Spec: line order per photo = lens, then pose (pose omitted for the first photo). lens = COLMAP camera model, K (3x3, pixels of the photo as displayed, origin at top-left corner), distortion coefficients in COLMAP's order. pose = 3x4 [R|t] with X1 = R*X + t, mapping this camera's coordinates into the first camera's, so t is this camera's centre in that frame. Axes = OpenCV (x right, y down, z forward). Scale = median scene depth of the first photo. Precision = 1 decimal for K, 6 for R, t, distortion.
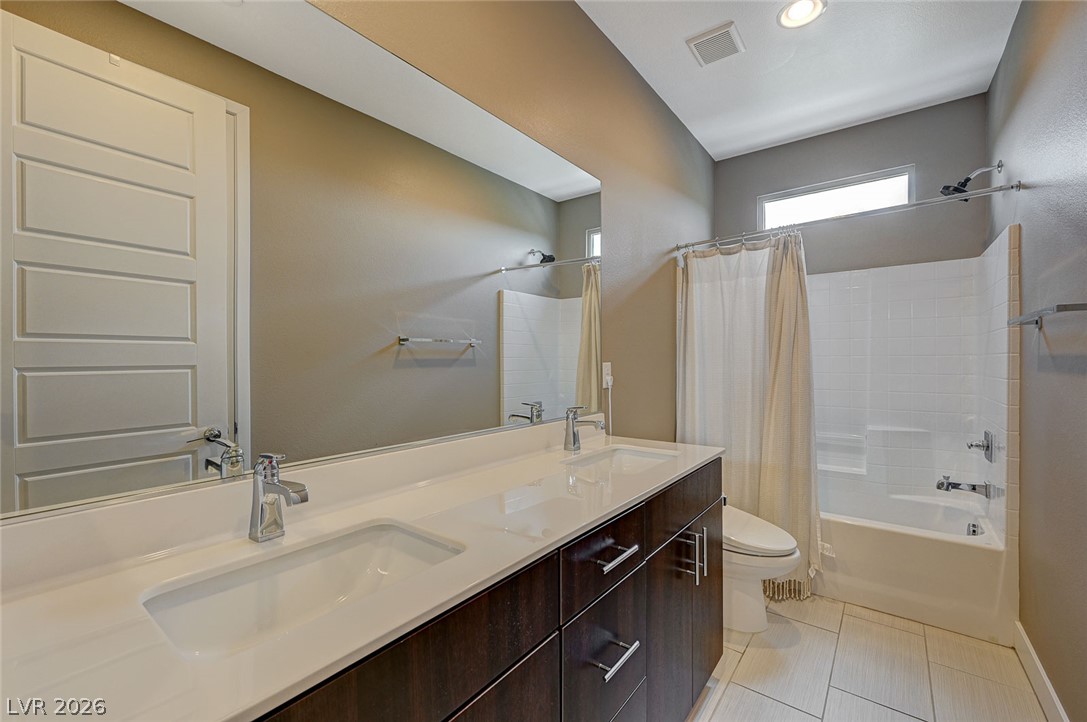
lens RADIAL K [[452.7, 0, 543.5], [0, 452.7, 361.0], [0, 0, 1]] dist [0.000805, 0.000308]
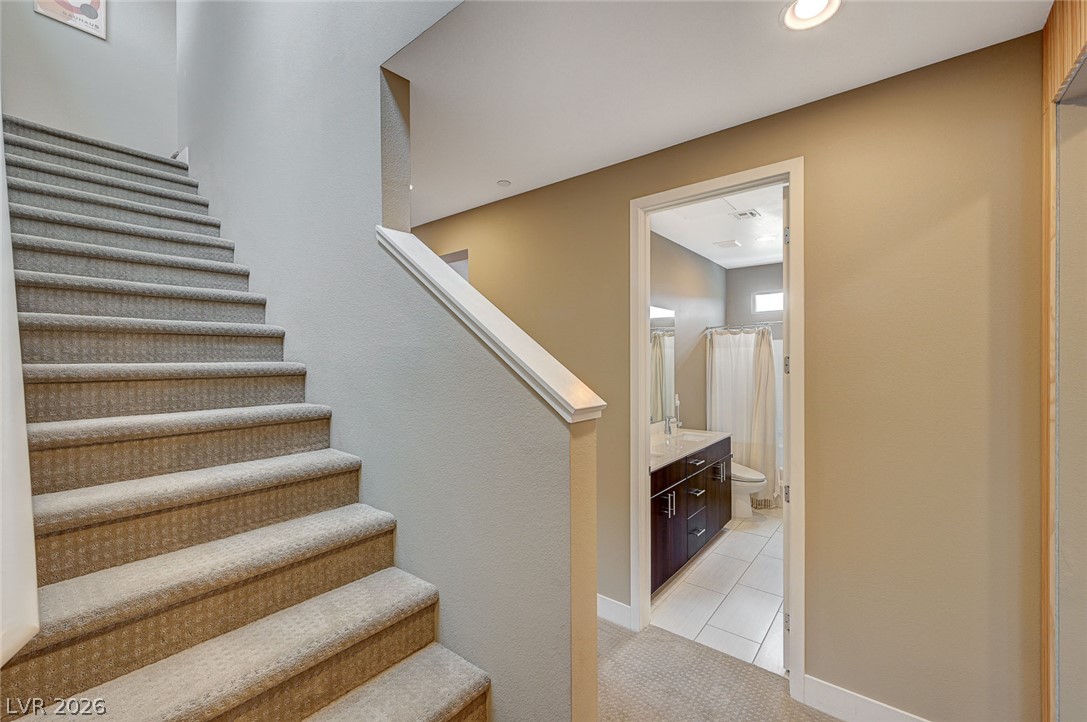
lens RADIAL K [[452.7, 0, 543.5], [0, 452.7, 361.0], [0, 0, 1]] dist [0.000805, 0.000308]
pose [[0.999819, -0.002938, -0.018822, -0.409176], [0.002996, 0.999991, 0.003068, -0.147476], [0.018813, -0.003124, 0.999818, -1.048753]]
